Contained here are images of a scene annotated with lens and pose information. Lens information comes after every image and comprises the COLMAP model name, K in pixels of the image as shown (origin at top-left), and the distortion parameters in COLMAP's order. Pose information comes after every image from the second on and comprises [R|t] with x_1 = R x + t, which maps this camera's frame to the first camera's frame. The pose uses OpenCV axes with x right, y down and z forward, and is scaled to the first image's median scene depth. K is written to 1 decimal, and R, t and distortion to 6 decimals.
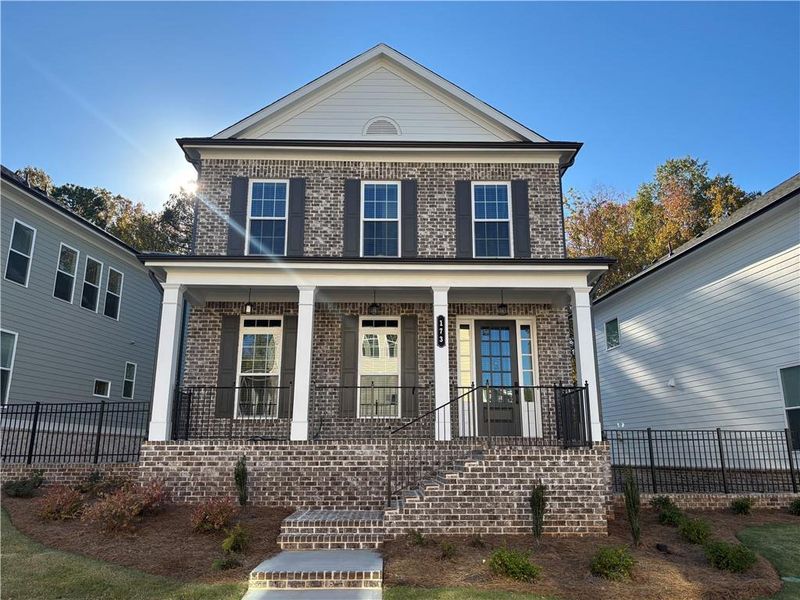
lens RADIAL K [[602.7, 0, 404.5], [0, 602.7, 306.3], [0, 0, 1]] dist [0.049638, -0.045451]
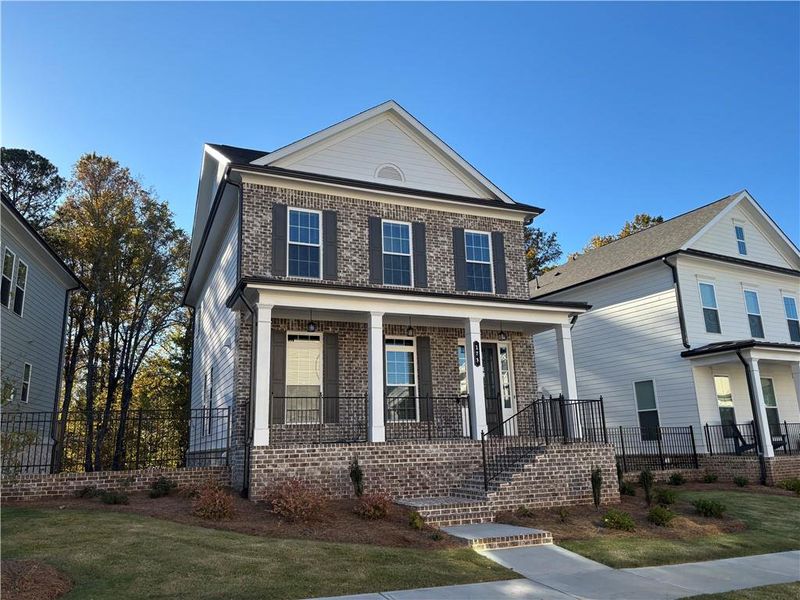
lens RADIAL K [[602.7, 0, 400.0], [0, 602.7, 300.0], [0, 0, 1]] dist [0.061256, -0.069068]
pose [[0.928212, 0.061445, 0.366943, -0.545613], [-0.059406, 0.998092, -0.016859, -0.039669], [-0.367279, -0.006150, 0.930090, -0.122586]]
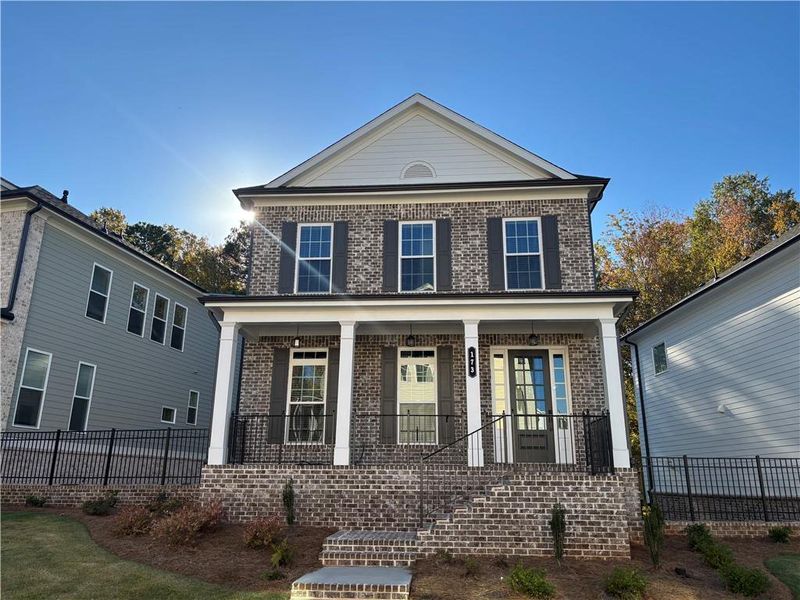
lens RADIAL K [[602.7, 0, 400.0], [0, 602.7, 300.0], [0, 0, 1]] dist [0.061256, -0.069068]
pose [[0.994969, -0.020670, -0.098026, 0.039391], [0.015824, 0.998626, -0.049962, -0.016391], [0.098924, 0.048159, 0.993929, -0.076260]]
